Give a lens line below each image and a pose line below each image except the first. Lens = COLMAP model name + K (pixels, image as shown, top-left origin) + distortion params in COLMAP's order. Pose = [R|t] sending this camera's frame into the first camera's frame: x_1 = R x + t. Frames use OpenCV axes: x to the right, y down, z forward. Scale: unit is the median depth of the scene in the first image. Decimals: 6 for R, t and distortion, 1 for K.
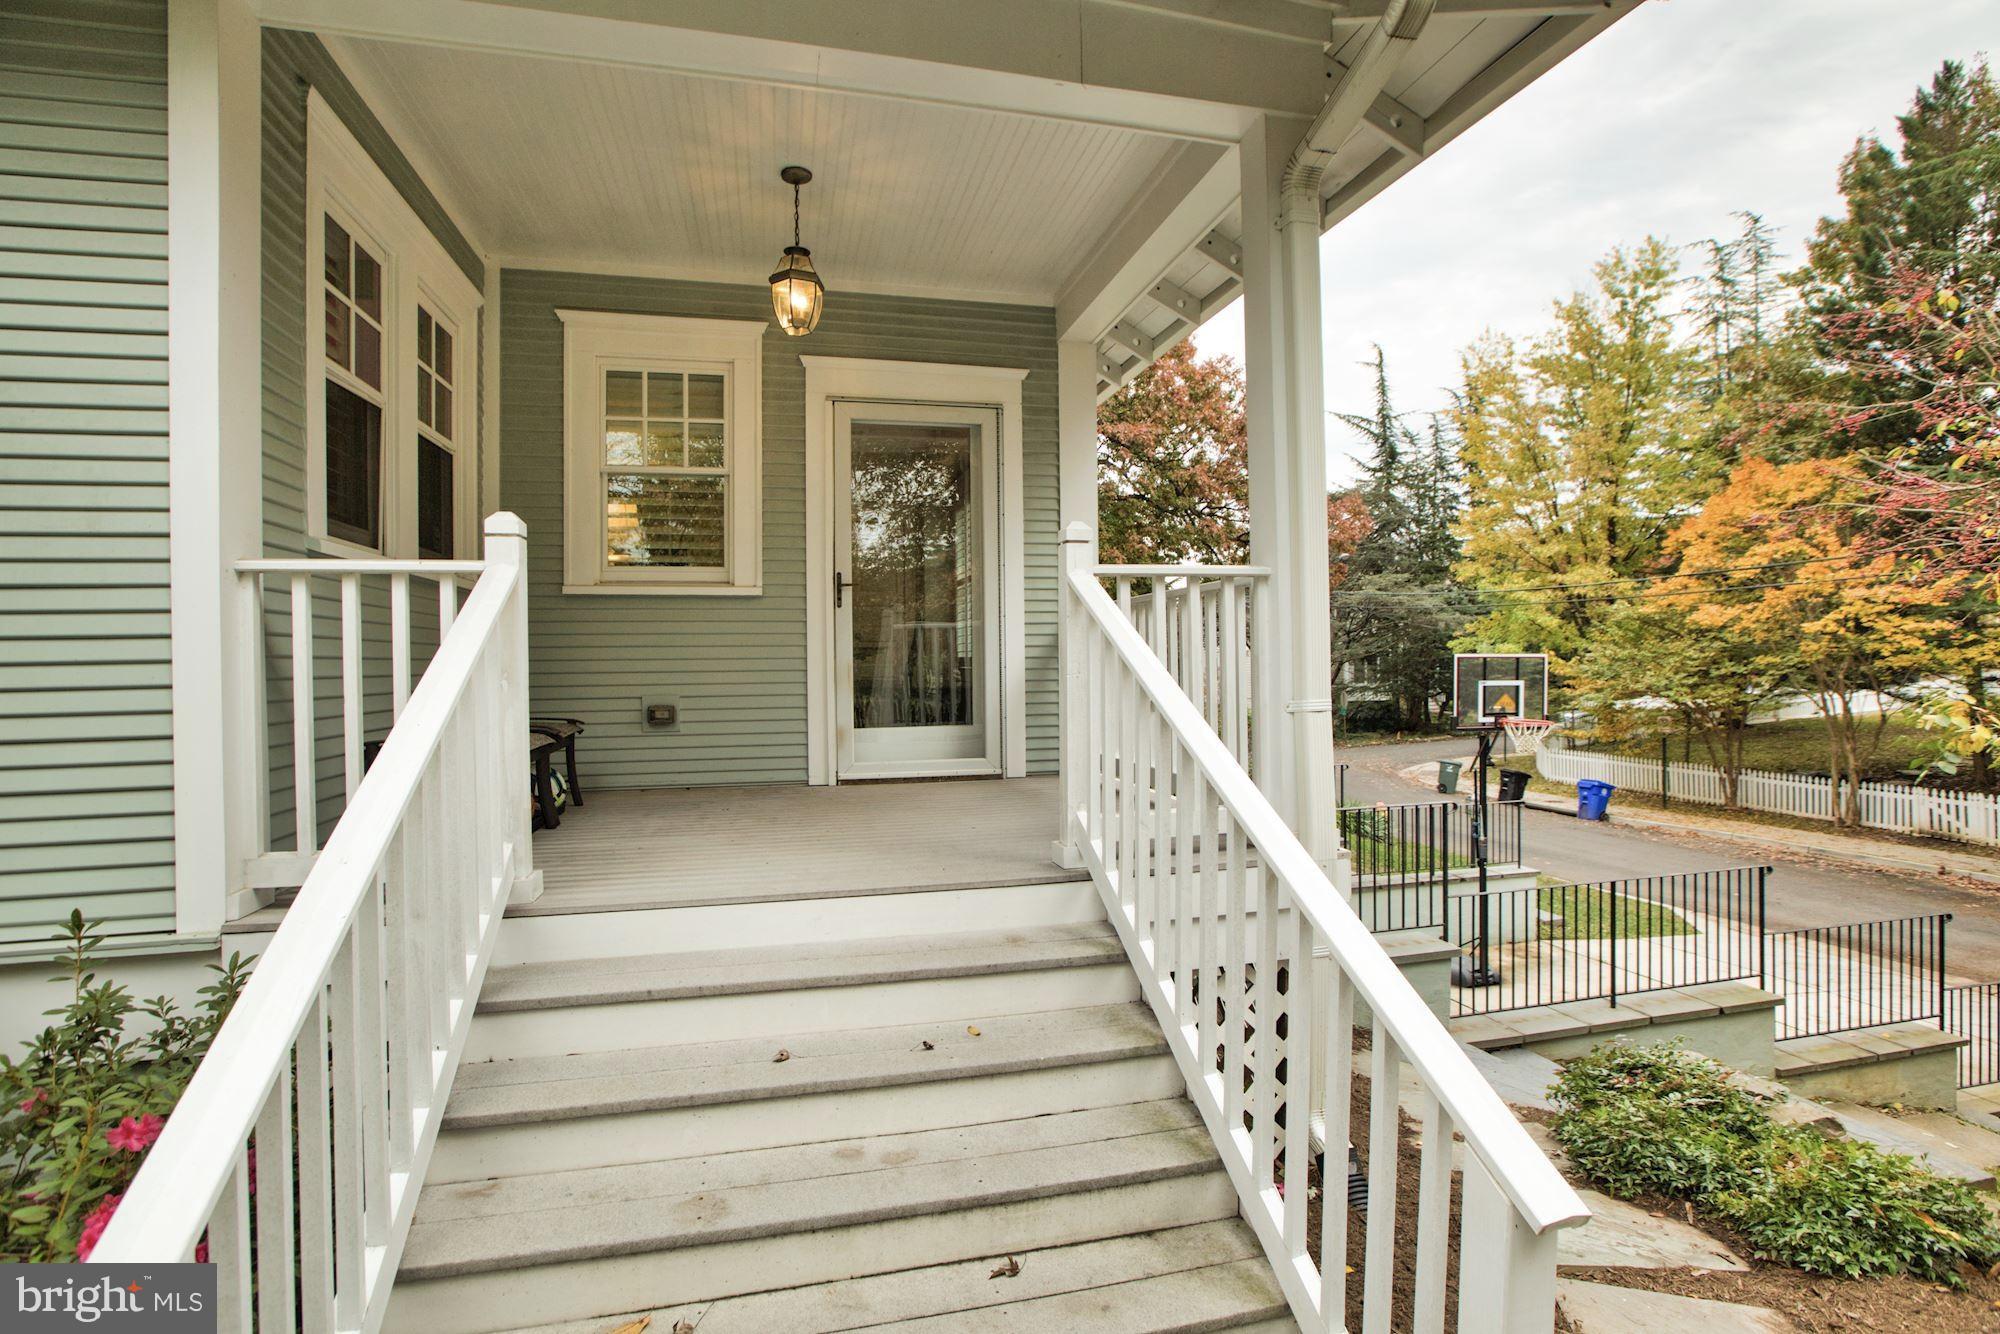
lens RADIAL K [[944.0, 0, 999.2], [0, 944.0, 664.4], [0, 0, 1]] dist [-0.036178, 0.012780]
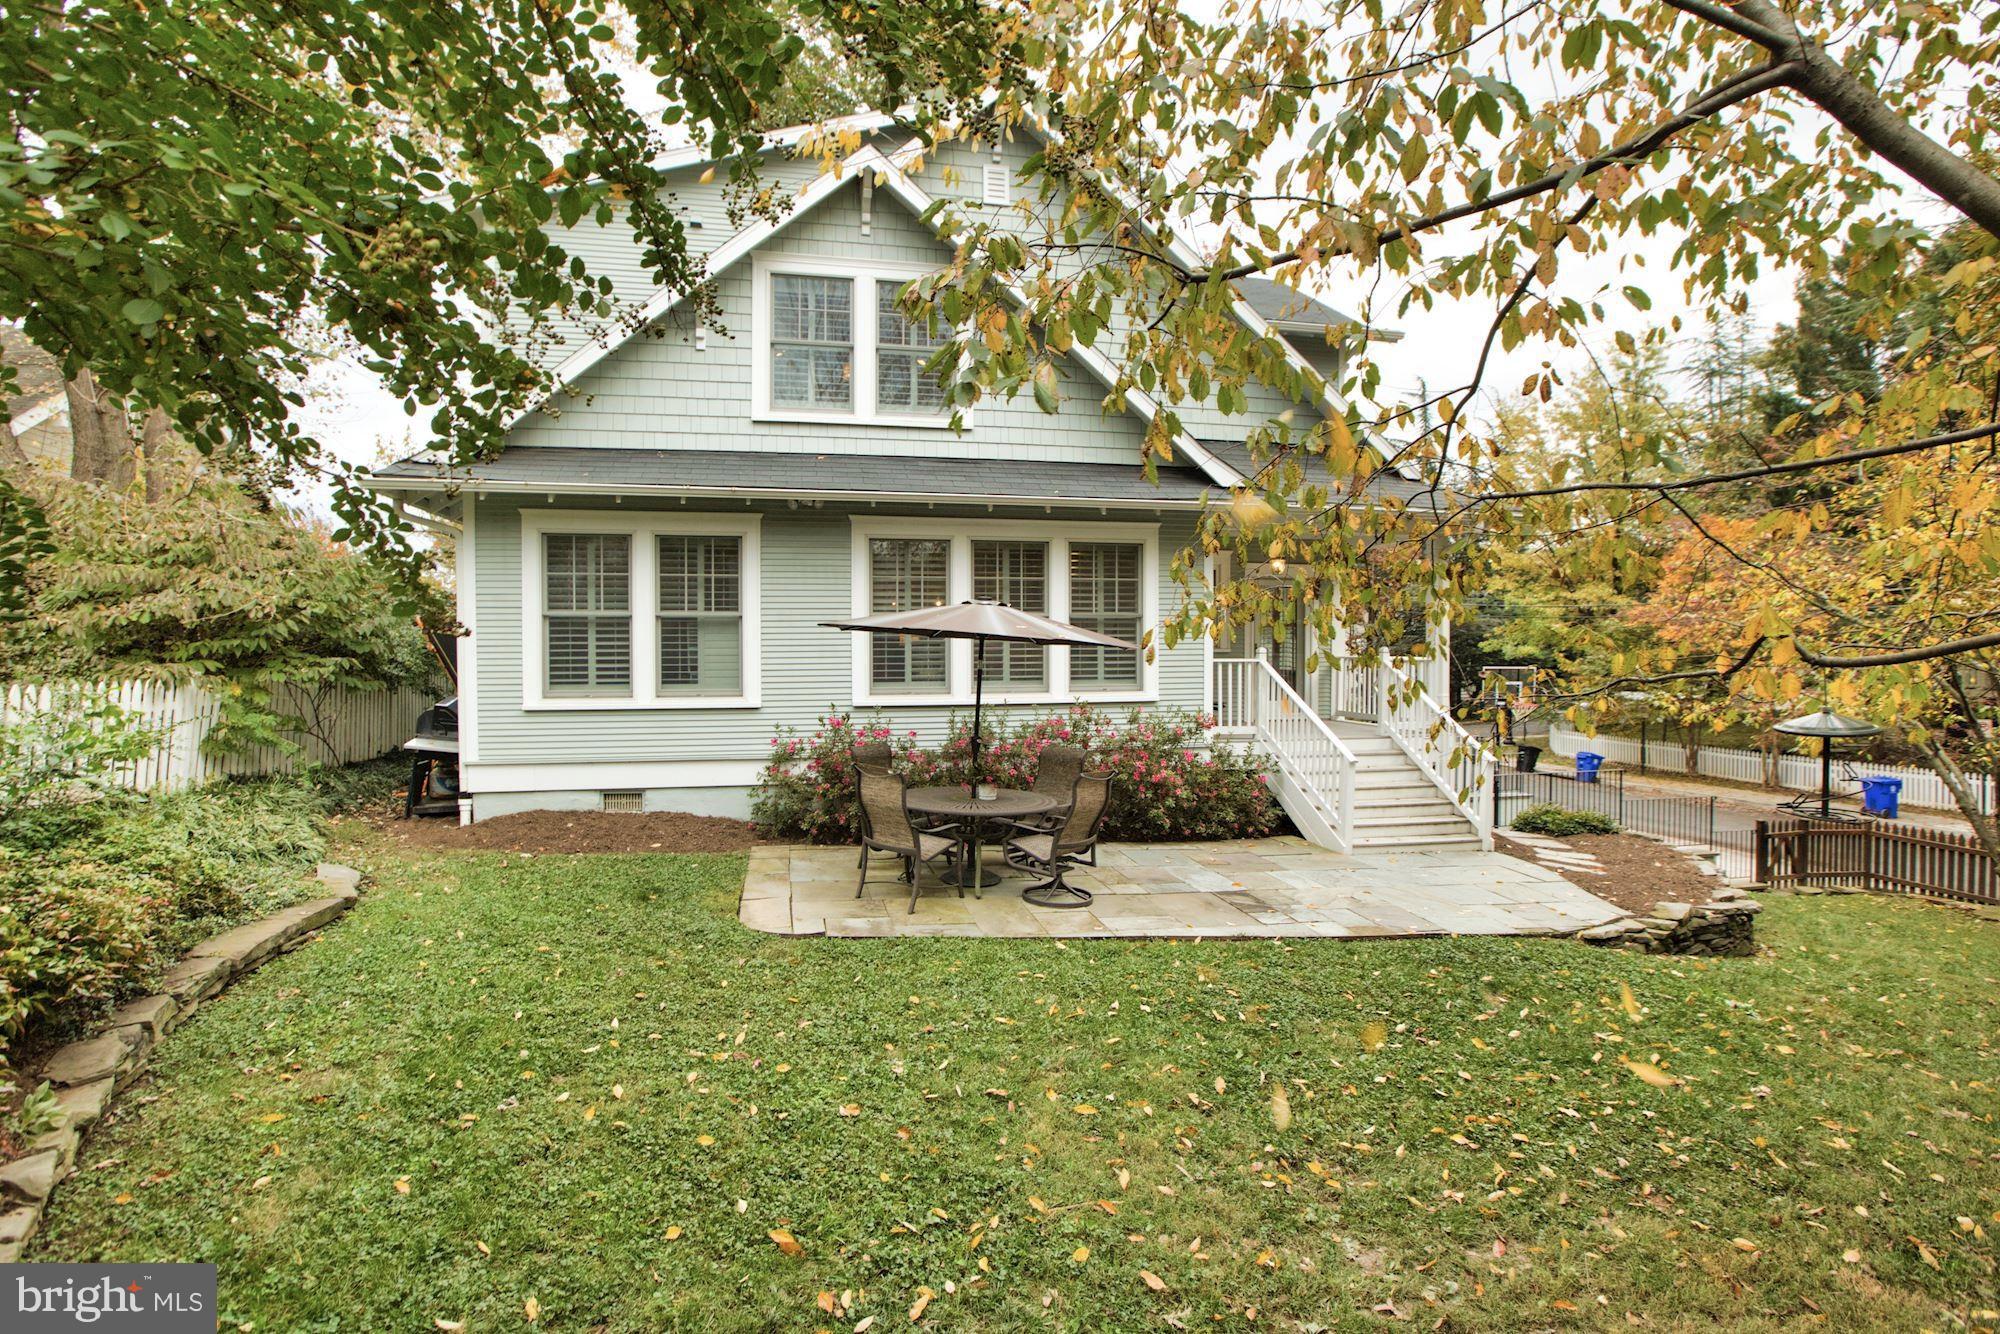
lens RADIAL K [[944.0, 0, 1000.4], [0, 944.0, 666.7], [0, 0, 1]] dist [-0.036178, 0.012780]
pose [[0.999638, 0.010701, -0.024705, -0.132048], [-0.010199, 0.999740, 0.020377, -0.013544], [0.024917, -0.020118, 0.999487, -0.272732]]
